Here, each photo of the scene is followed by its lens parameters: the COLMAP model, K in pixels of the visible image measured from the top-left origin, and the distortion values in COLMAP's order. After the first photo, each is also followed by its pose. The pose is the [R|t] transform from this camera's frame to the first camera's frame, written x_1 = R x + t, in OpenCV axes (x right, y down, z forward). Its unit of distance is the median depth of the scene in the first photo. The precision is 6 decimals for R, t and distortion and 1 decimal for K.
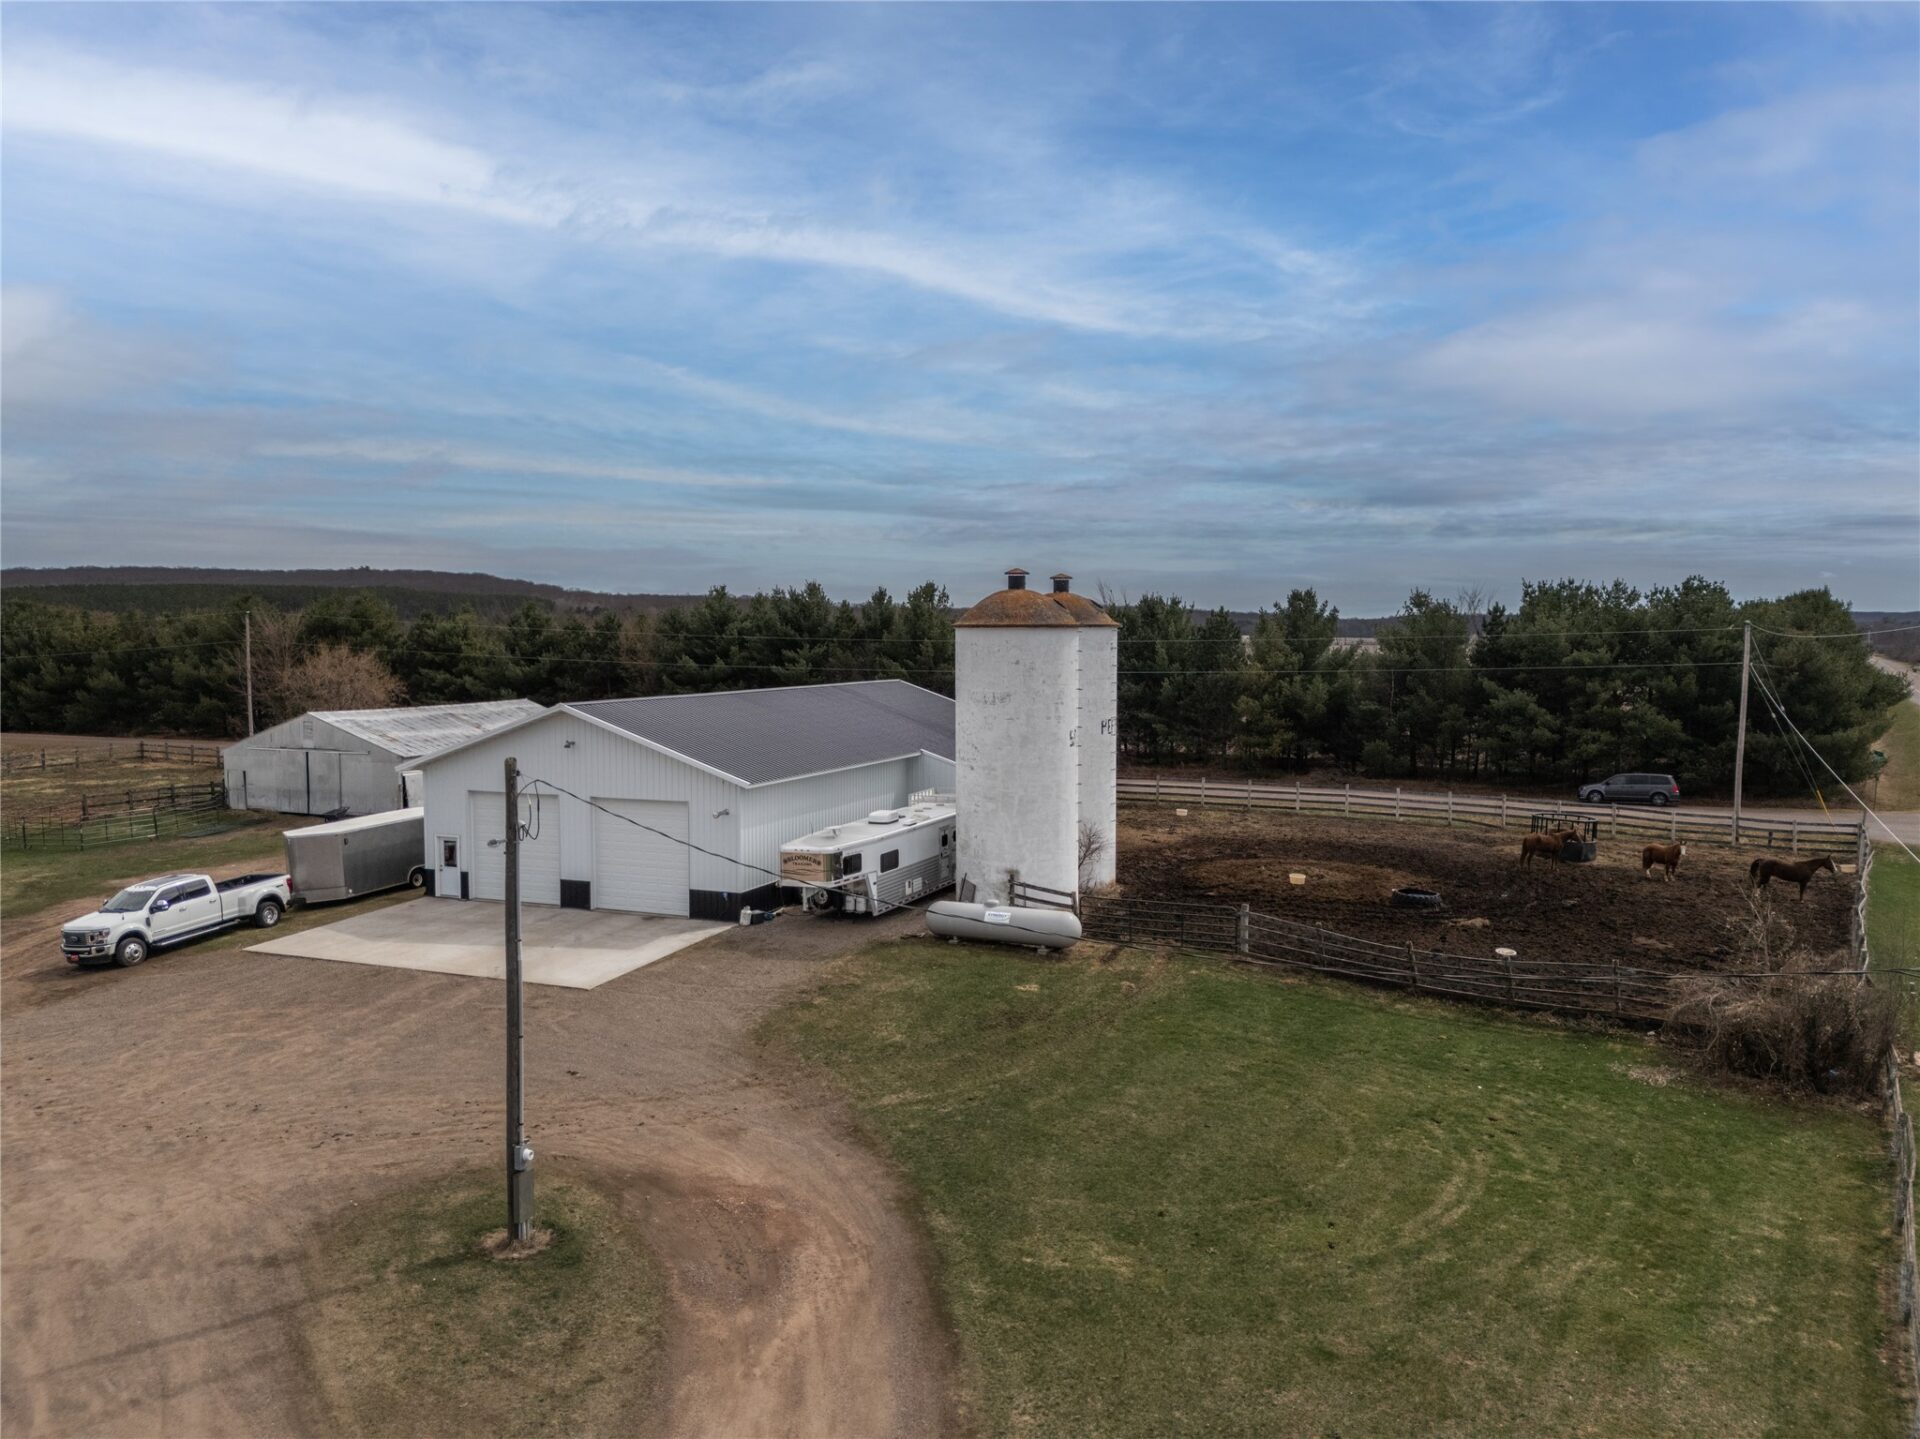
lens RADIAL K [[1407.0, 0, 957.6], [0, 1407.0, 721.3], [0, 0, 1]] dist [0.104355, -0.136407]
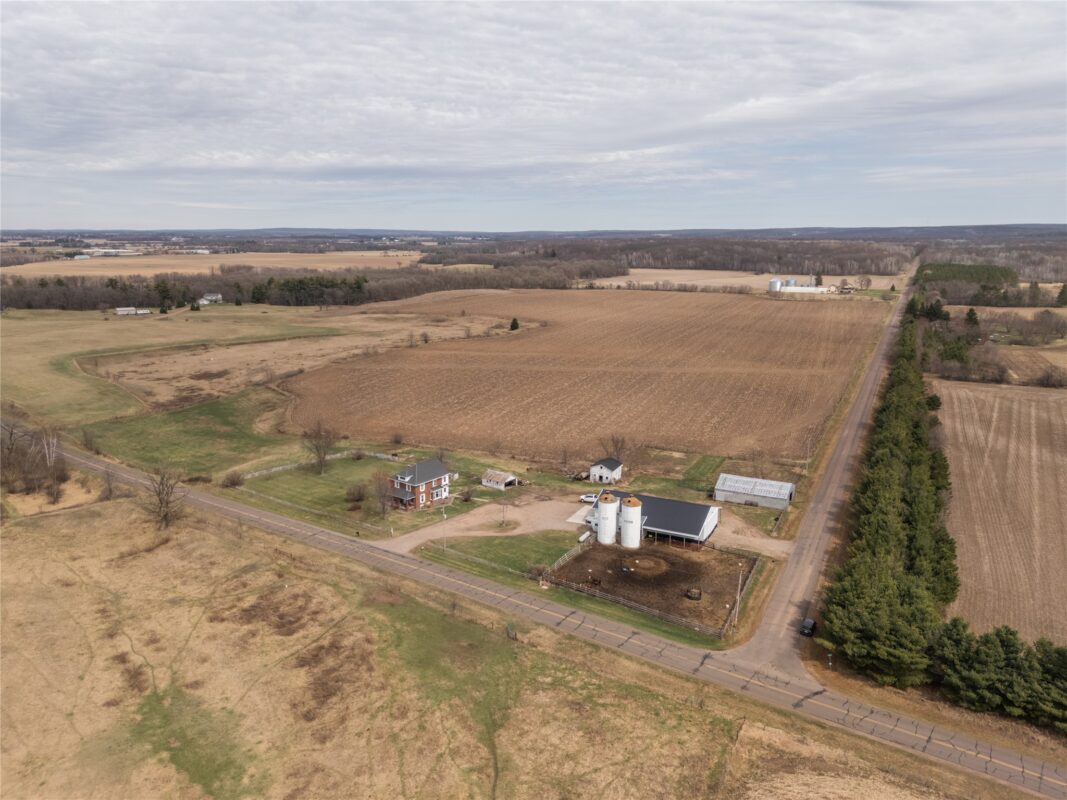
lens RADIAL K [[781.9, 0, 532.2], [0, 781.9, 401.0], [0, 0, 1]] dist [0.104355, -0.136407]
pose [[-0.063402, 0.208108, -0.976049, 3.375430], [-0.071740, 0.974536, 0.212446, -1.210581], [0.995406, 0.083491, -0.046858, 0.746569]]
